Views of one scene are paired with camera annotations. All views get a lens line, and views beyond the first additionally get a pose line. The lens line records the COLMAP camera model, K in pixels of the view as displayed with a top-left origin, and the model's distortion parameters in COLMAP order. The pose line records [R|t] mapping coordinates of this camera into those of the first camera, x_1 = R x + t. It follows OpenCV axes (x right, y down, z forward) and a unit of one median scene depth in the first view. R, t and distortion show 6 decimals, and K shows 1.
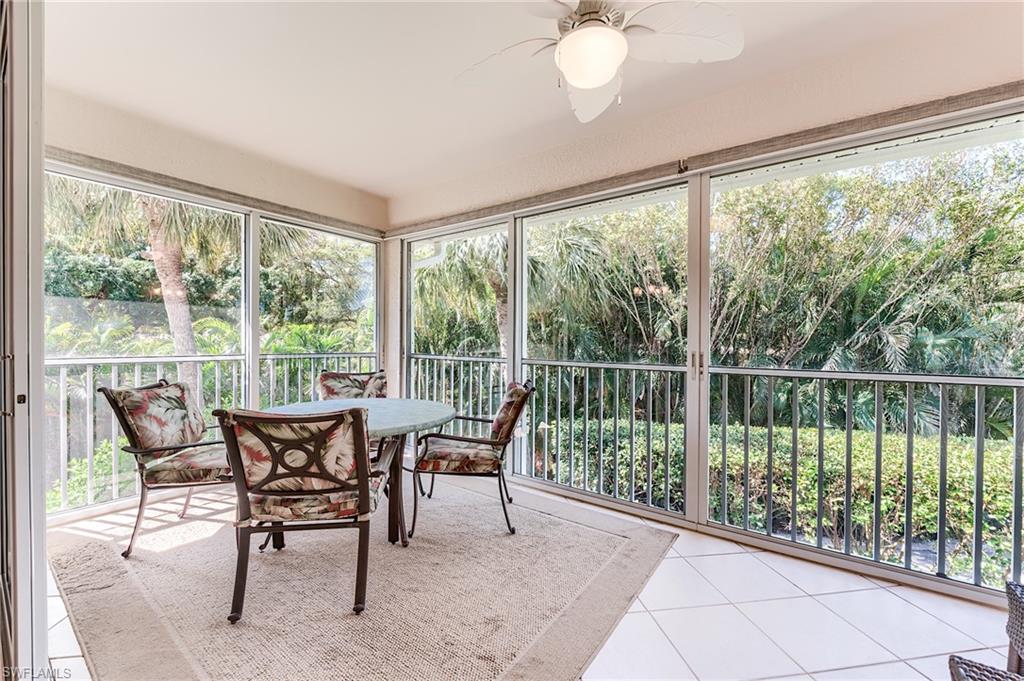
lens RADIAL K [[409.5, 0, 512.0], [0, 409.5, 340.5], [0, 0, 1]] dist [0.001281, -0.006221]
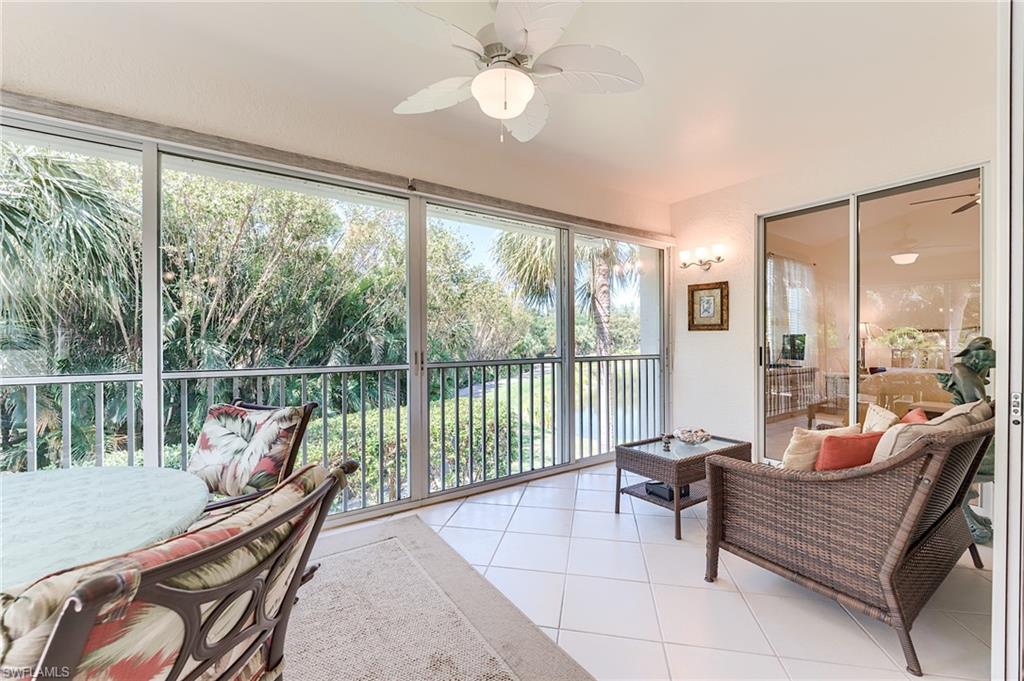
lens RADIAL K [[409.5, 0, 512.0], [0, 409.5, 340.5], [0, 0, 1]] dist [0.001281, -0.006221]
pose [[0.333471, -0.007846, 0.942728, -0.510127], [0.007542, 0.999956, 0.005654, -0.005457], [-0.942730, 0.005225, 0.333516, 0.348994]]
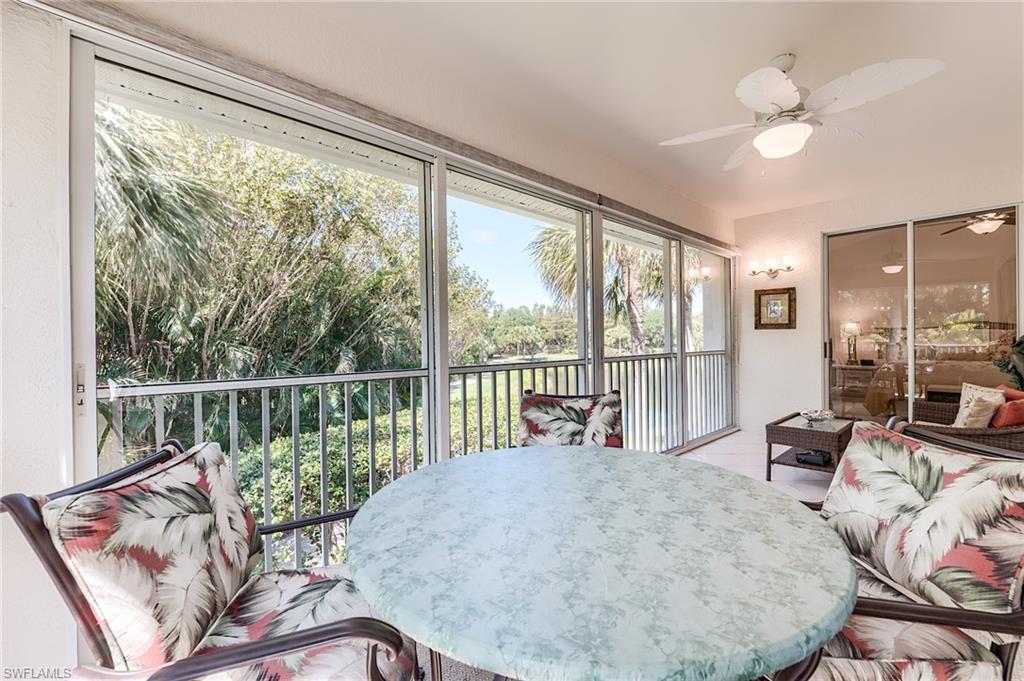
lens RADIAL K [[409.5, 0, 512.0], [0, 409.5, 340.5], [0, 0, 1]] dist [0.001281, -0.006221]
pose [[0.196877, -0.007977, 0.980396, -0.800684], [0.014887, 0.999876, 0.005146, -0.004690], [-0.980315, 0.013582, 0.196971, 0.932596]]
